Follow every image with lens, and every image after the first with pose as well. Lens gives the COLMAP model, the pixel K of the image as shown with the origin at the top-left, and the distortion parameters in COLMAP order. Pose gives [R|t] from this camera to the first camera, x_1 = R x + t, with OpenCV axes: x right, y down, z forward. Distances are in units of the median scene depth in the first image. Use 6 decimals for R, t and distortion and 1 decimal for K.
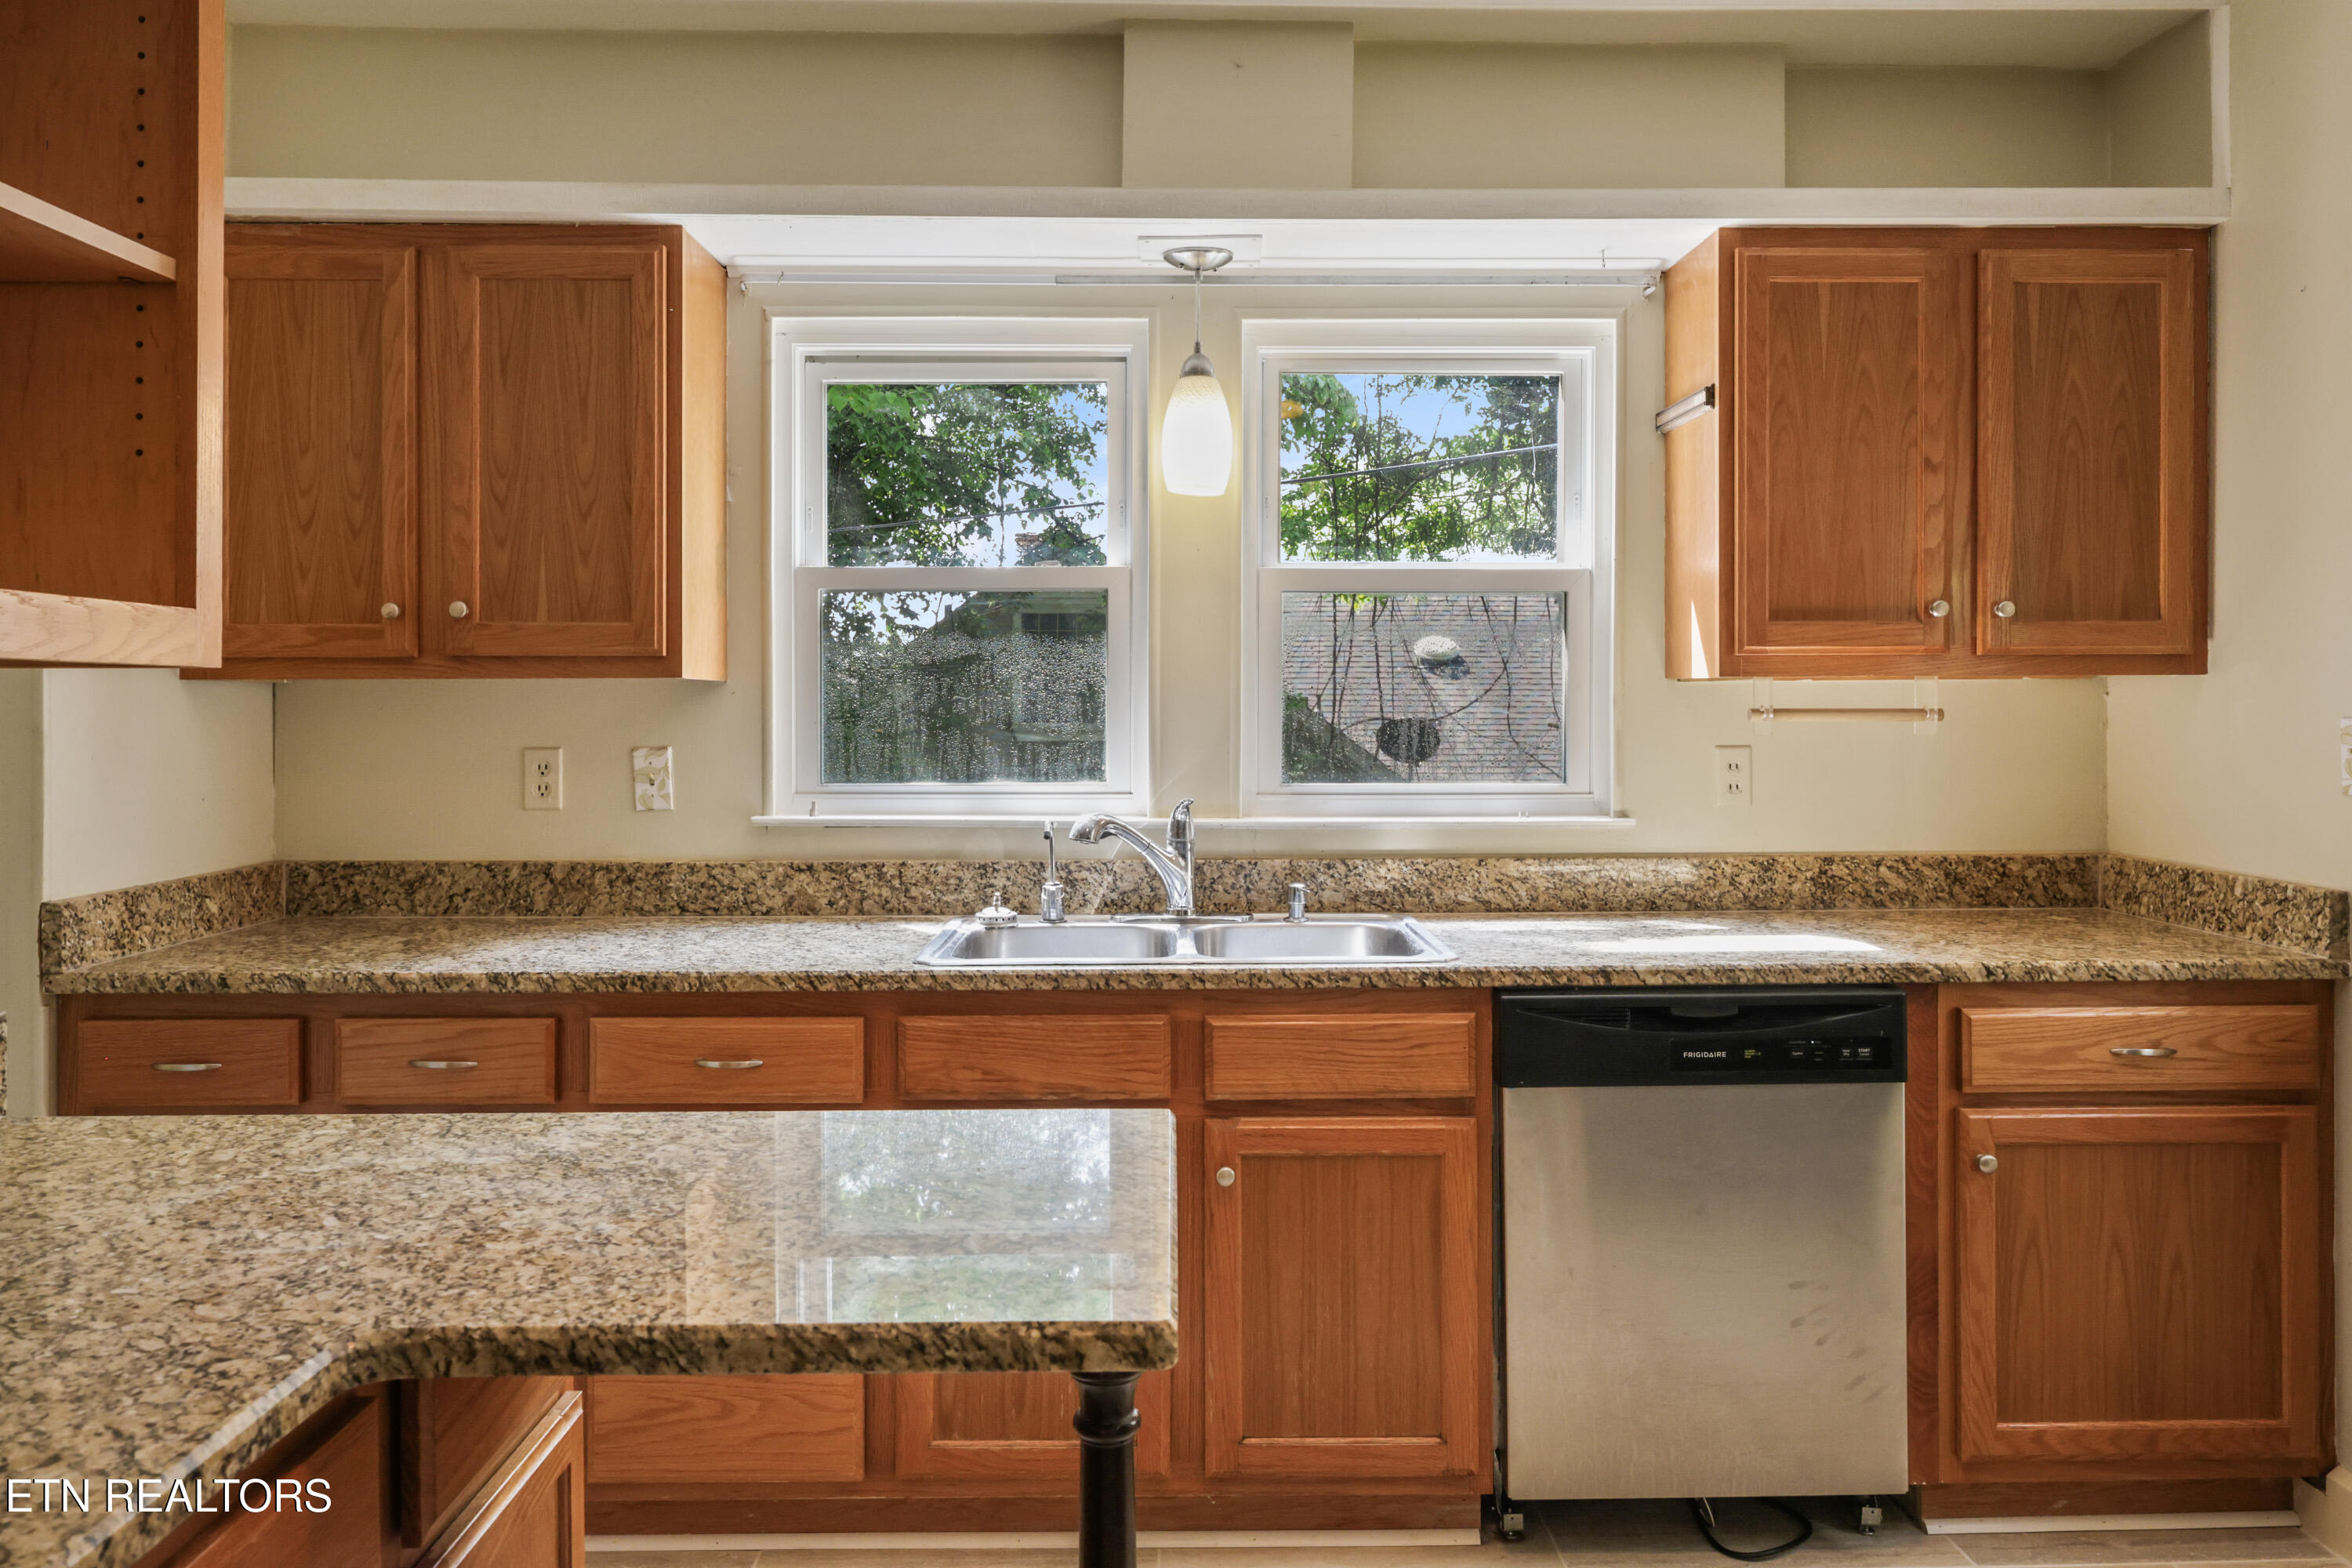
lens RADIAL K [[1656.6, 0, 1177.8], [0, 1656.6, 700.3], [0, 0, 1]] dist [0.003907, -0.002665]
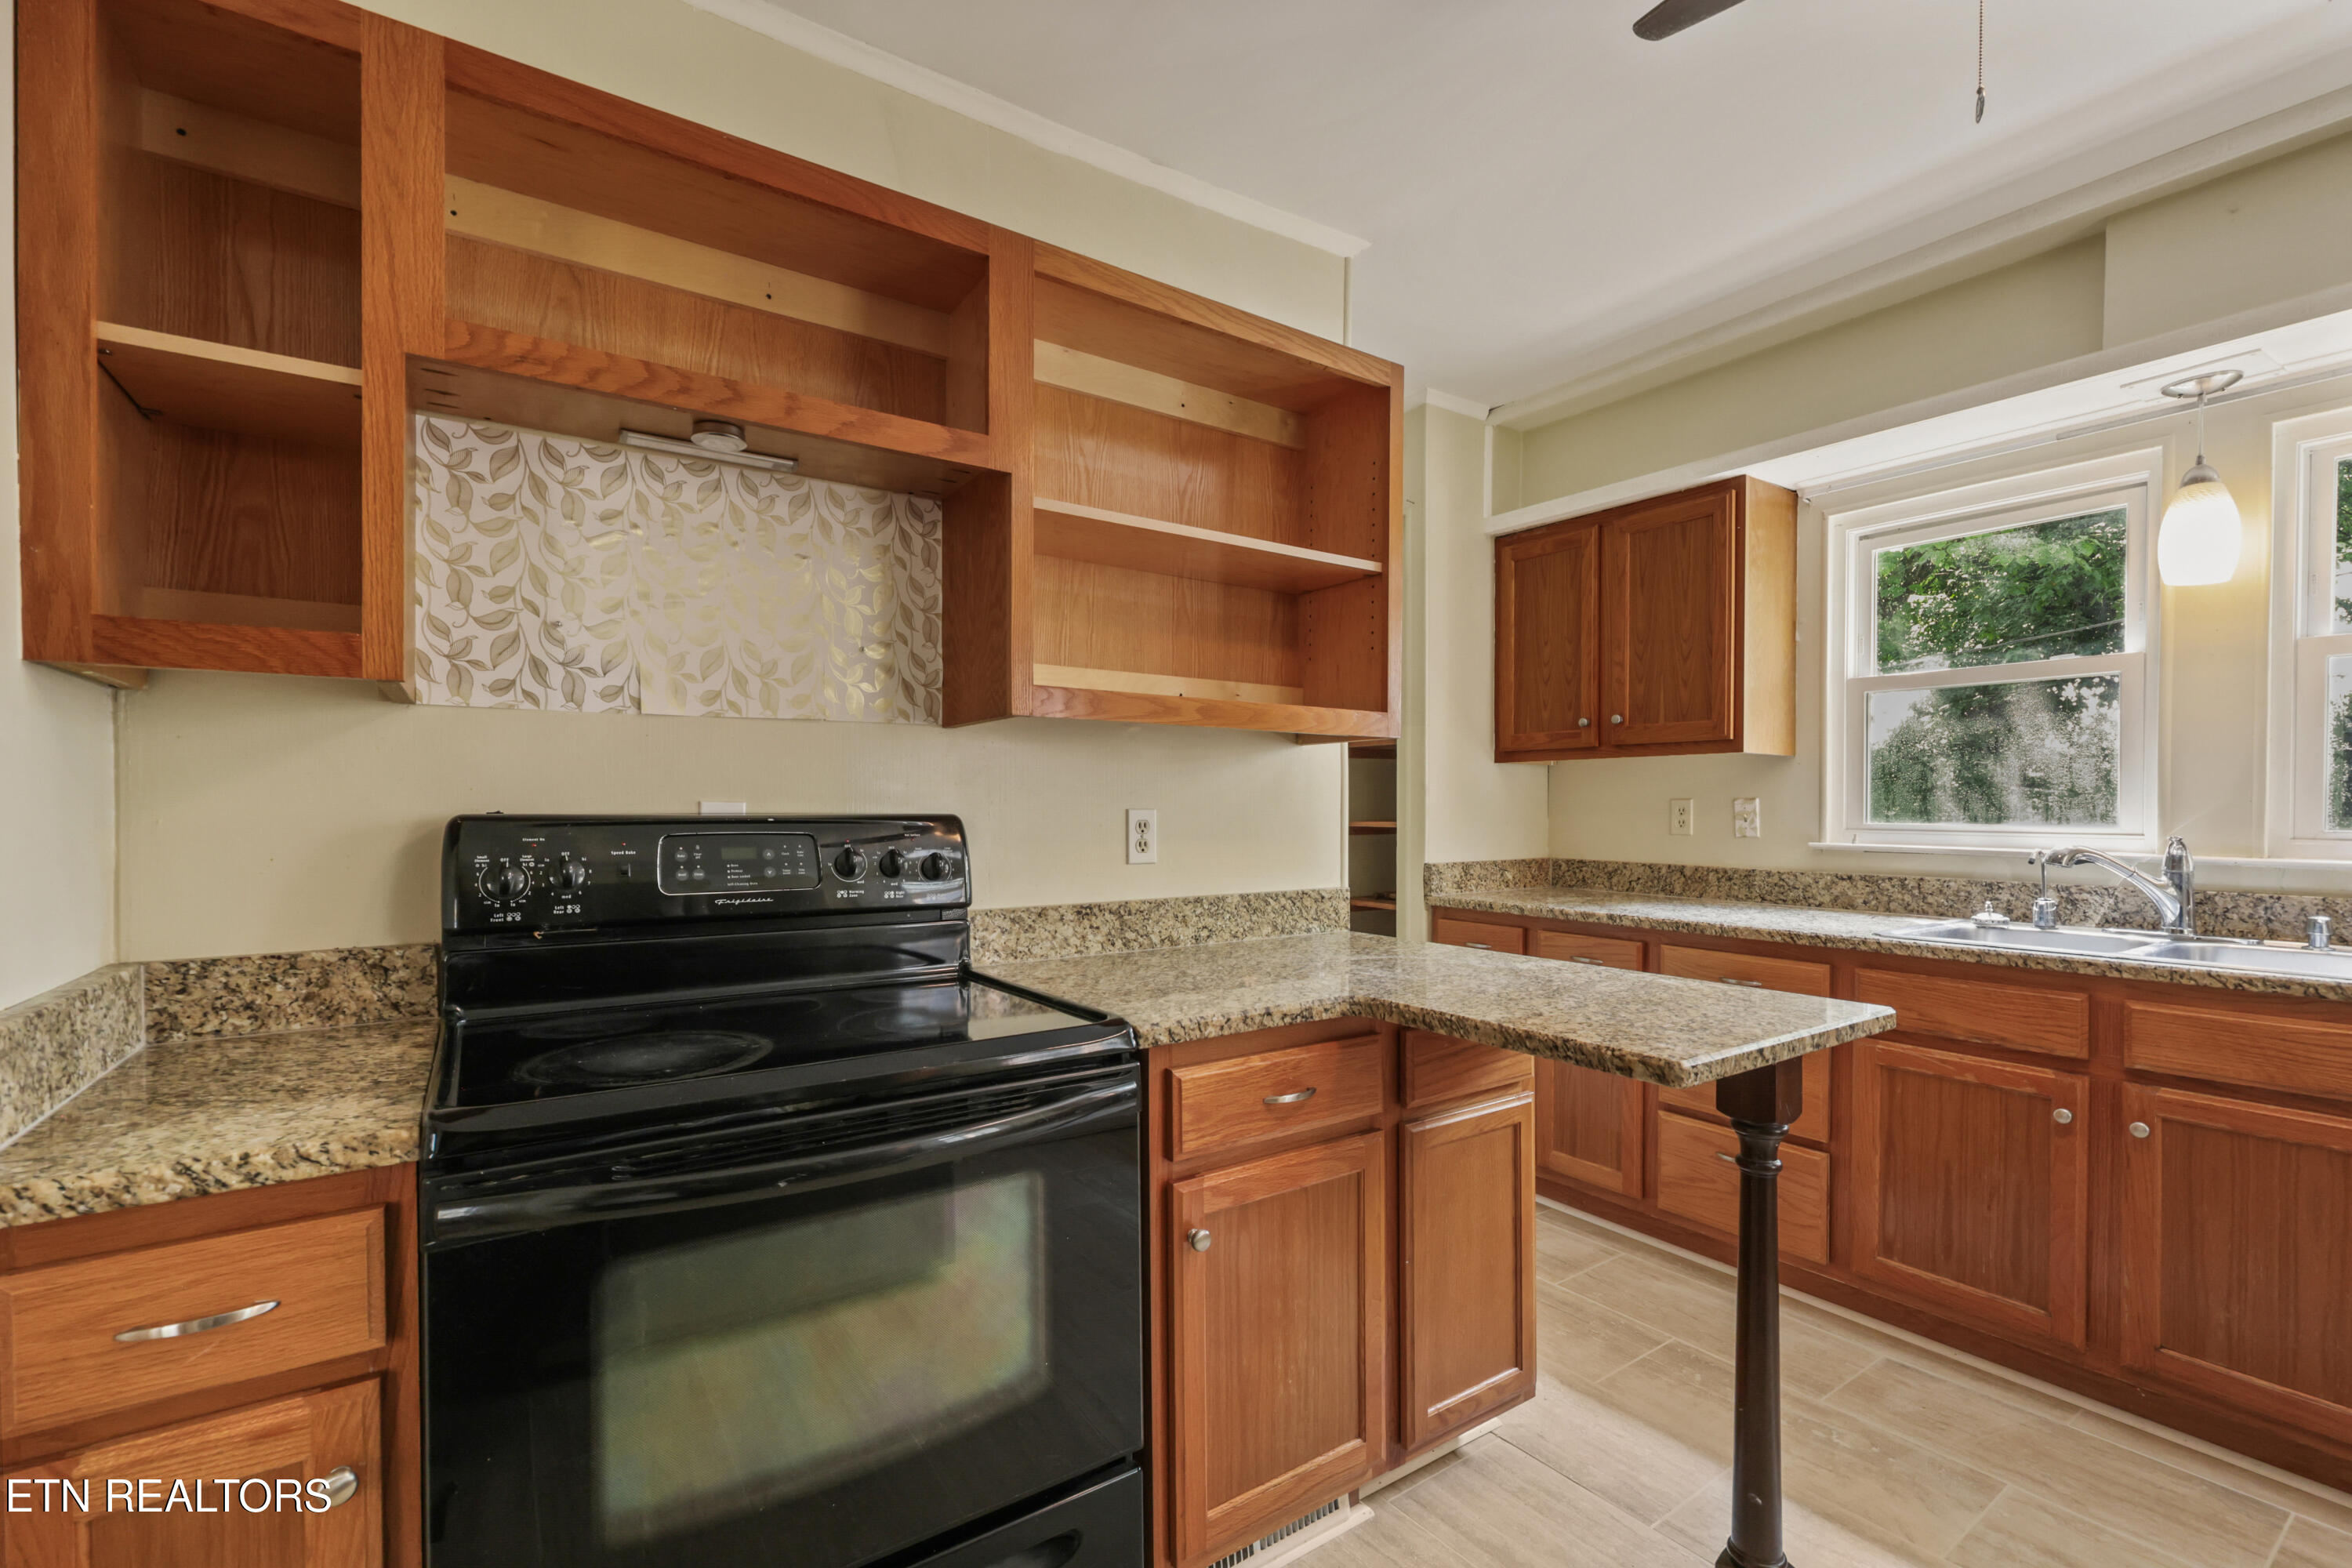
lens RADIAL K [[1030.7, 0, 1201.0], [0, 1030.7, 810.0], [0, 0, 1]] dist [0.004705, 0.000593]
pose [[0.571926, 0.005725, -0.820285, 0.230871], [-0.000483, 0.999978, 0.006642, 0.037208], [0.820305, -0.003402, 0.571916, -0.019778]]
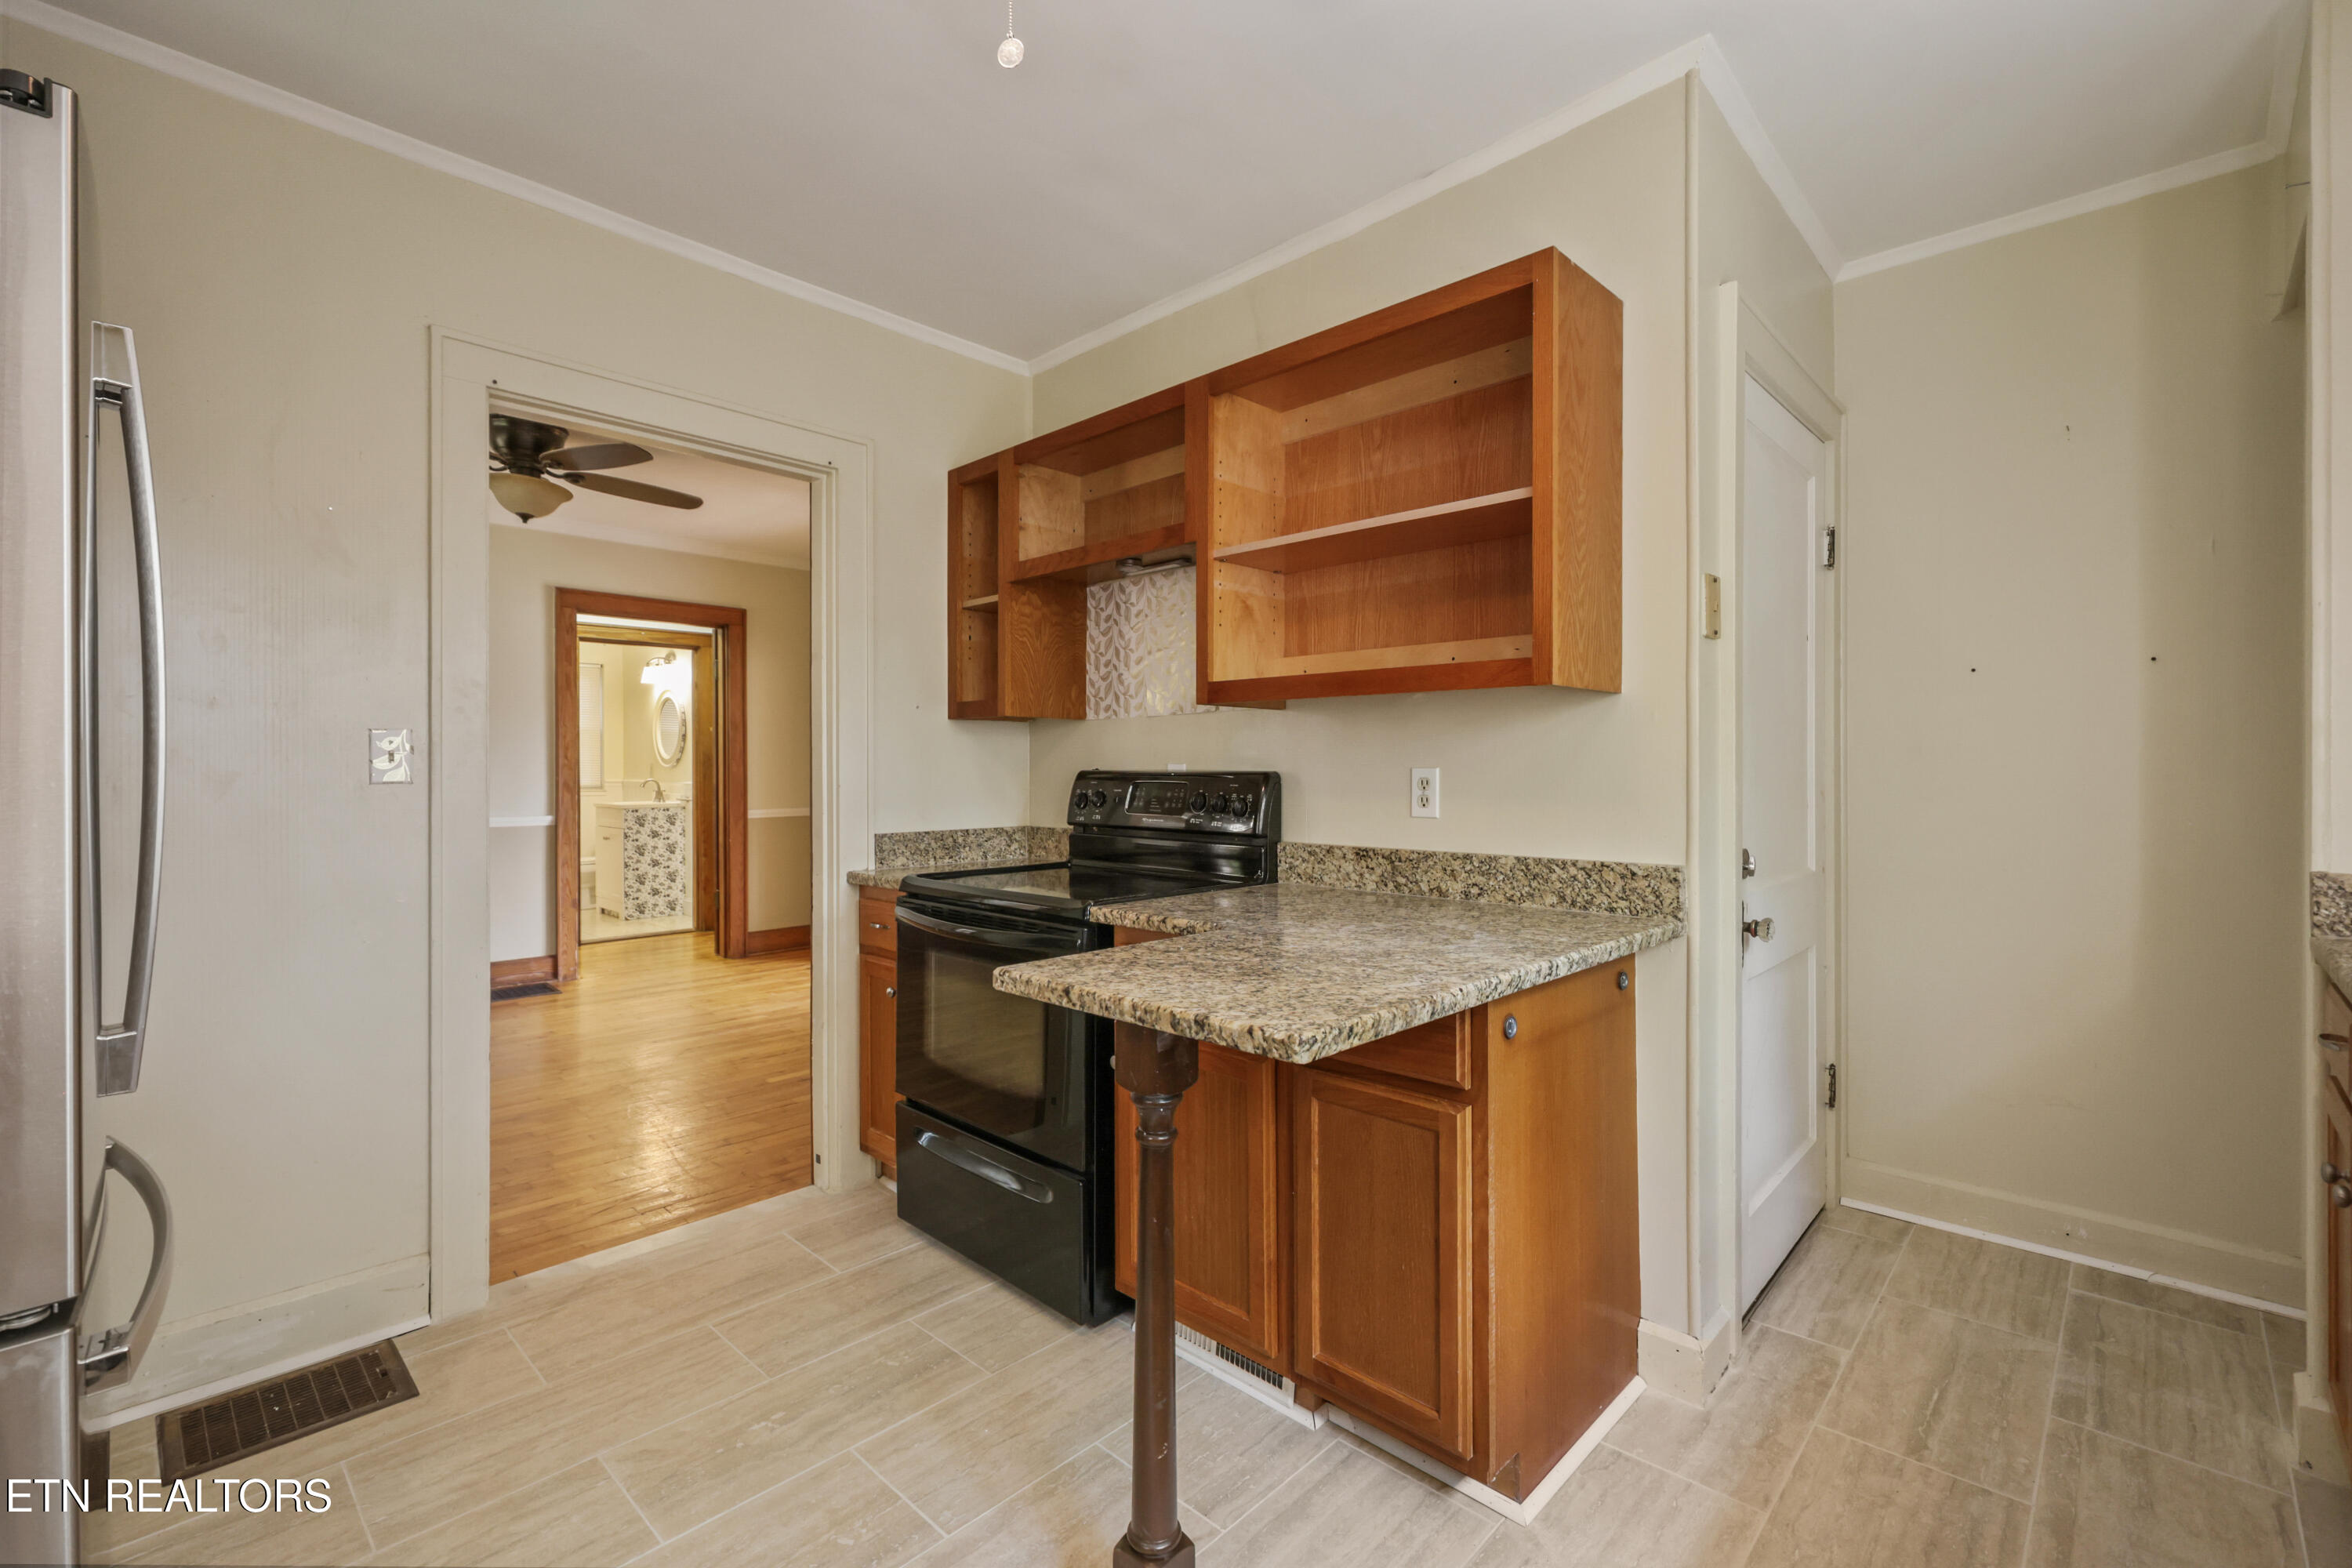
lens RADIAL K [[1030.7, 0, 1198.3], [0, 1030.7, 762.7], [0, 0, 1]] dist [0.004705, 0.000593]
pose [[-0.698898, 0.002778, -0.715216, 0.306920], [0.006161, 0.999979, -0.002137, 0.038146], [0.715195, -0.005900, -0.698900, 0.830903]]
